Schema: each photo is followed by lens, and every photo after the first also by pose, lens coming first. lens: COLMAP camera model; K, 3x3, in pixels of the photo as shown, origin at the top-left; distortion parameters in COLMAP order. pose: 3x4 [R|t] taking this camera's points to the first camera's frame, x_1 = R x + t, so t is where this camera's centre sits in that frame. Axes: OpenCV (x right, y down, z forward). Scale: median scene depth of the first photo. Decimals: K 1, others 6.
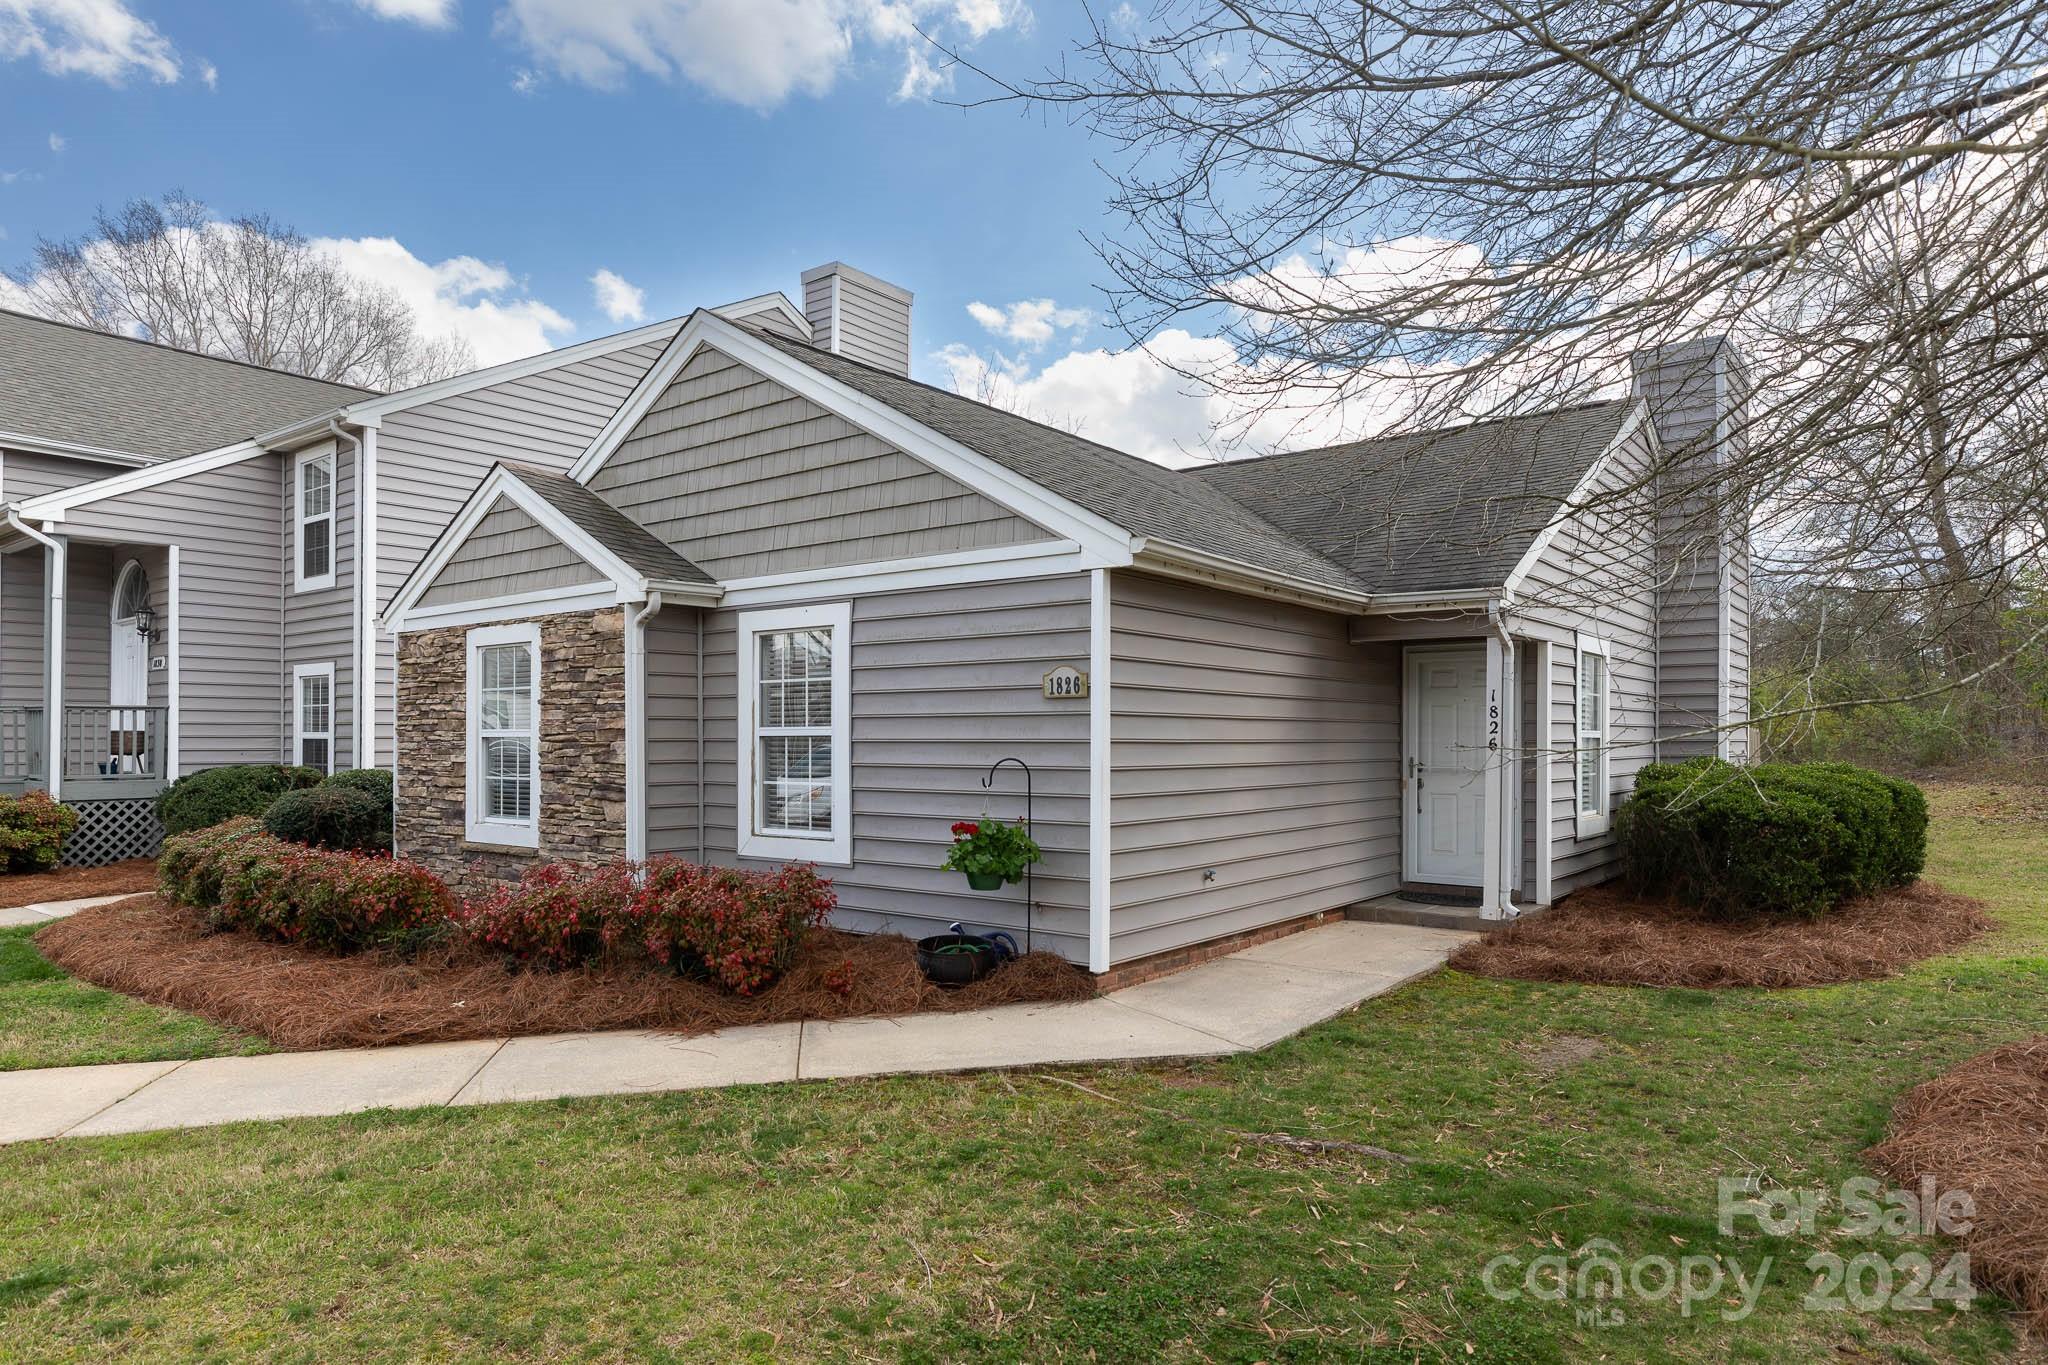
lens RADIAL K [[1216.0, 0, 1021.9], [0, 1216.0, 729.2], [0, 0, 1]] dist [-0.014625, 0.017027]
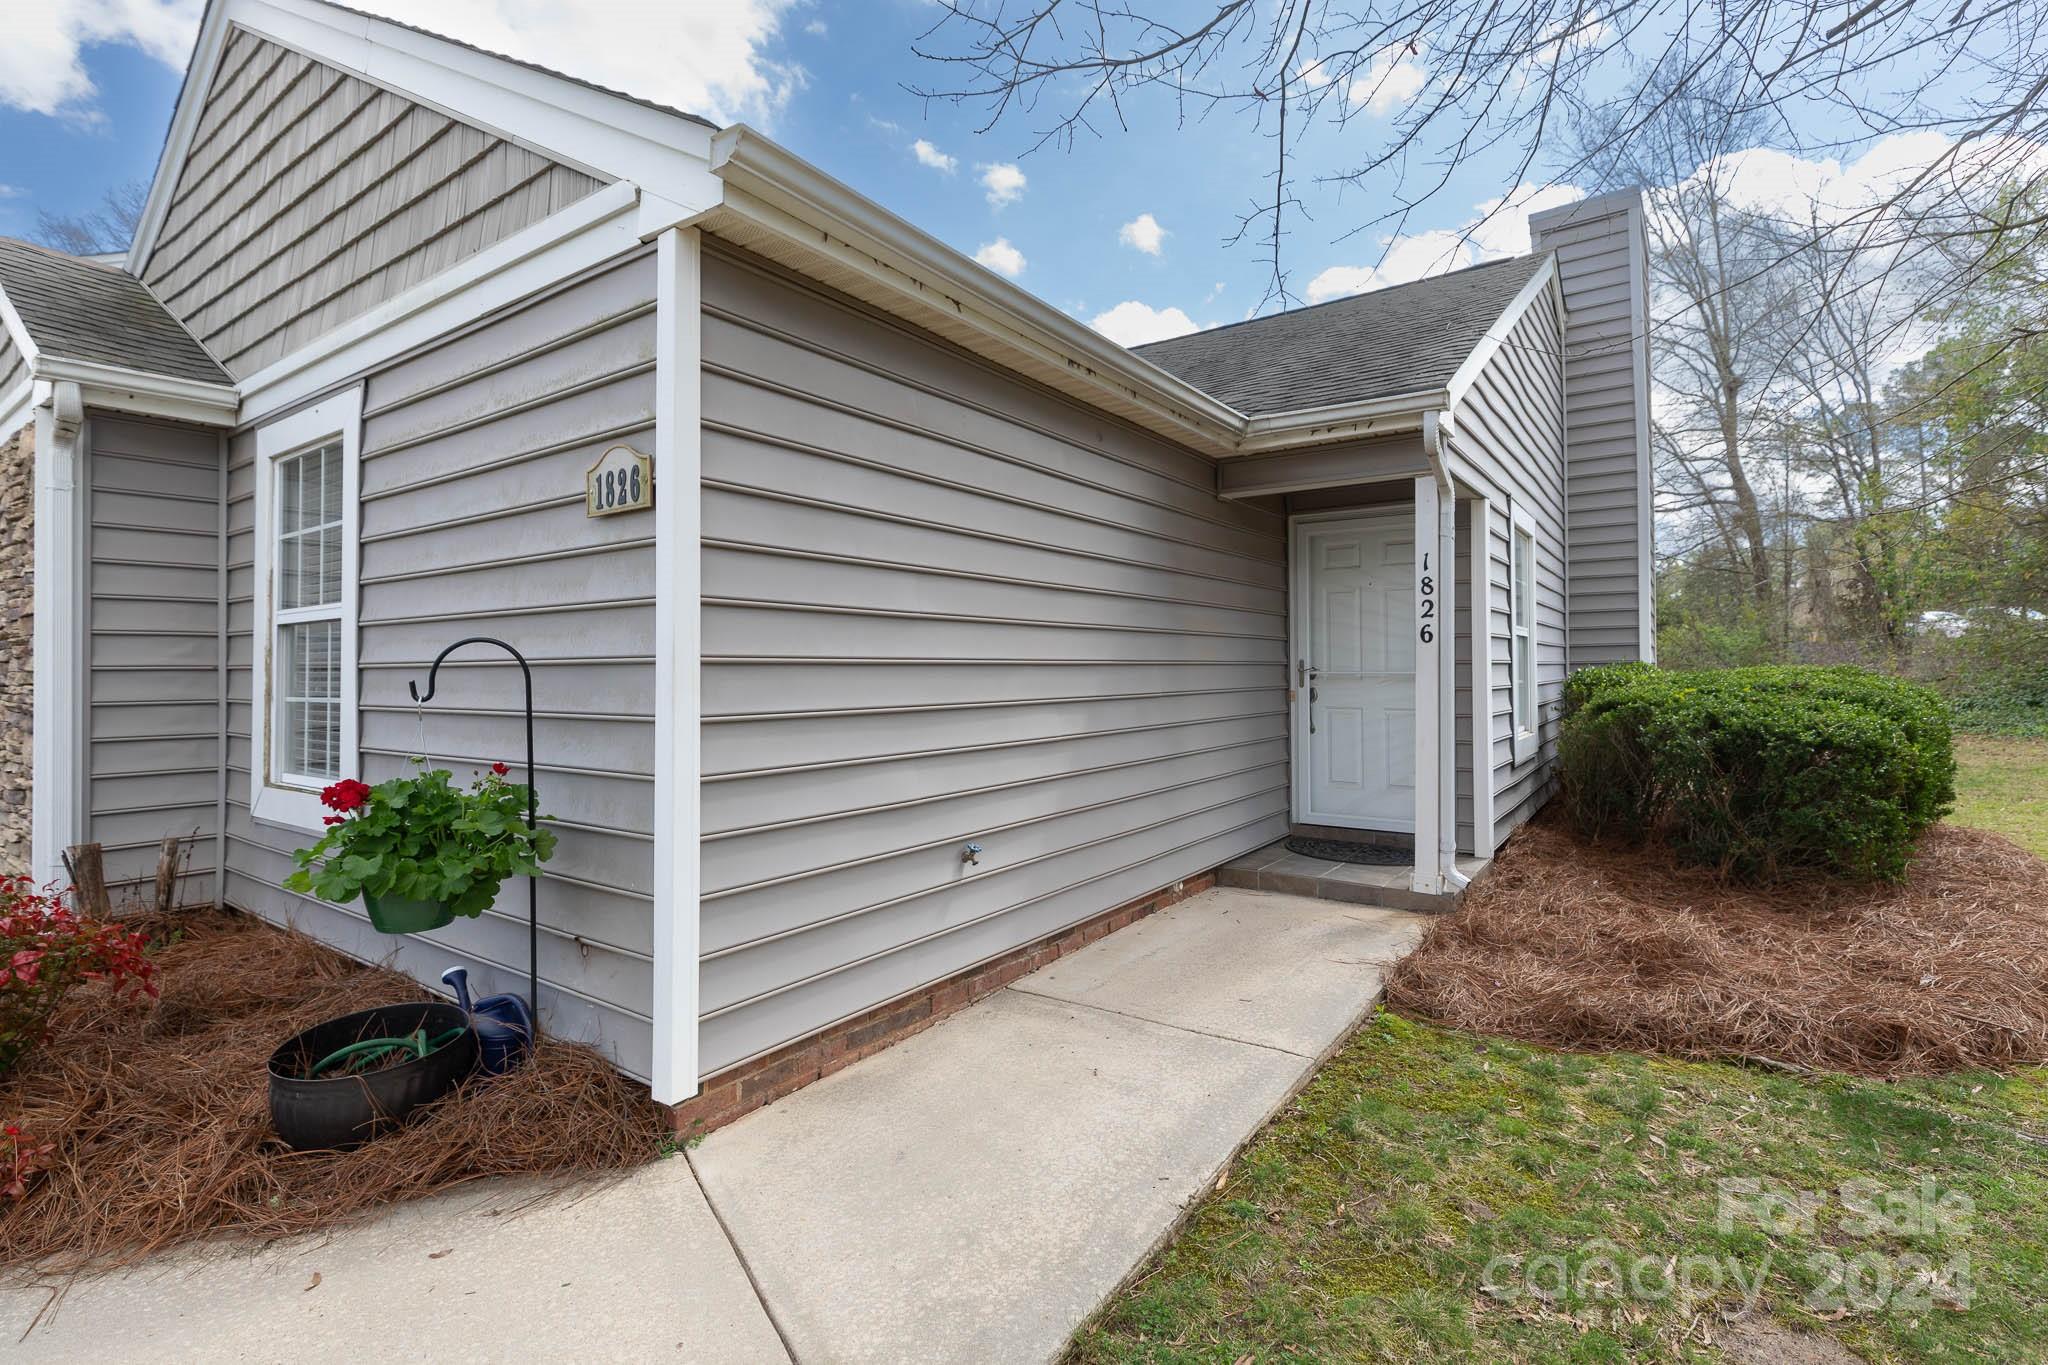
lens RADIAL K [[937.3, 0, 1034.0], [0, 937.3, 647.3], [0, 0, 1]] dist [0.001287, 0.000180]
pose [[0.998474, -0.006033, 0.054891, 0.144574], [0.006856, 0.999867, -0.014817, 0.027291], [-0.054794, 0.015170, 0.998382, 0.504416]]
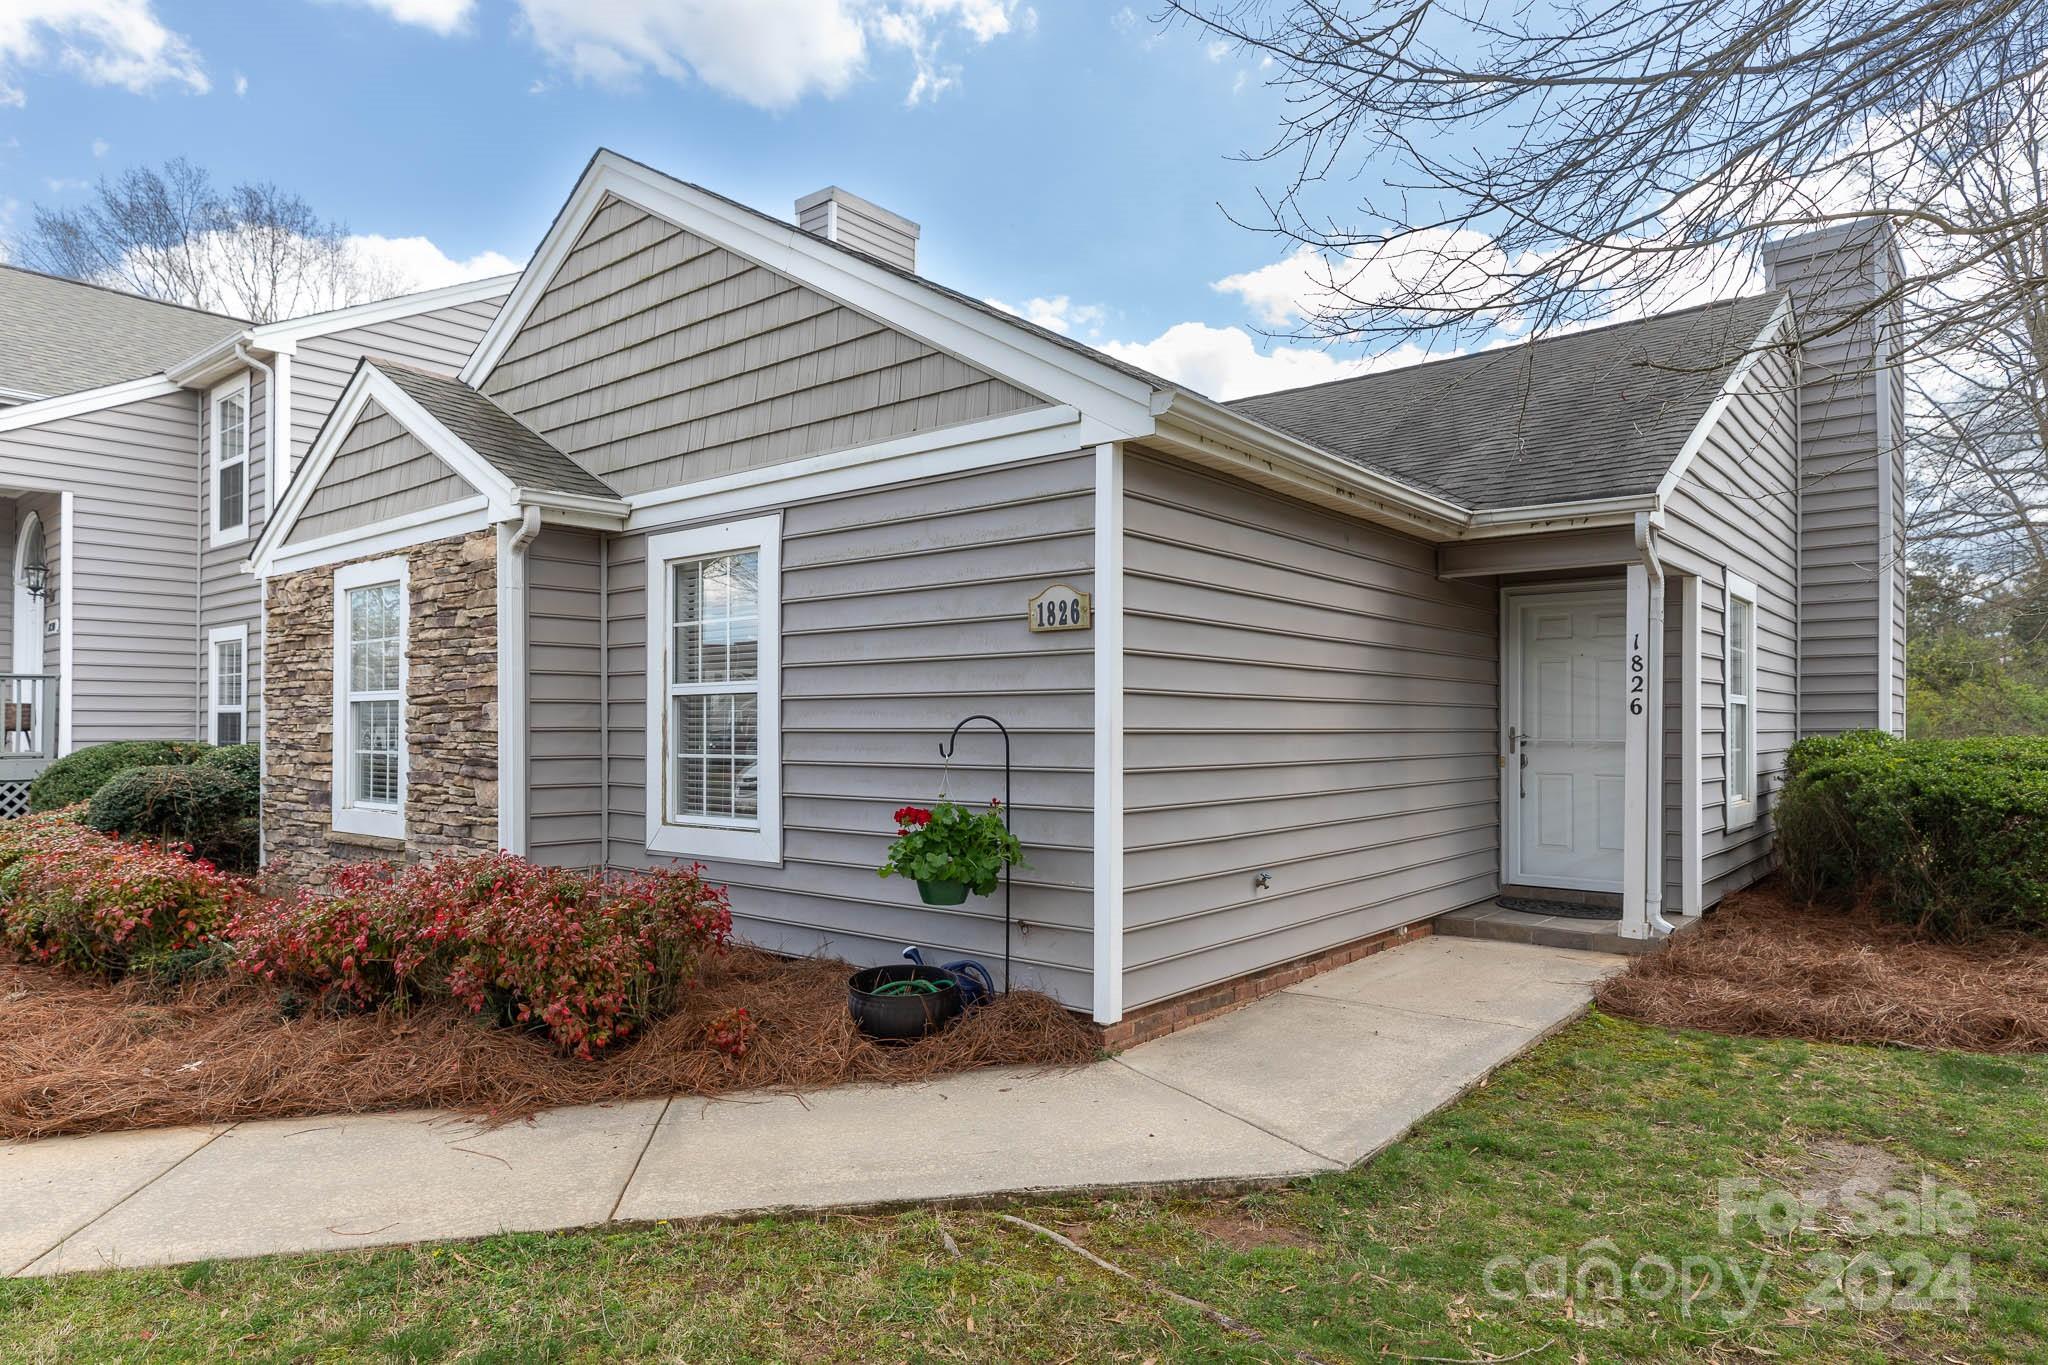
lens RADIAL K [[1199.9, 0, 1021.9], [0, 1199.9, 712.7], [0, 0, 1]] dist [0.009126, -0.000909]
pose [[0.999598, -0.000397, -0.028341, 0.027282], [0.000285, 0.999992, -0.003962, 0.019926], [0.028343, 0.003952, 0.999590, 0.247099]]
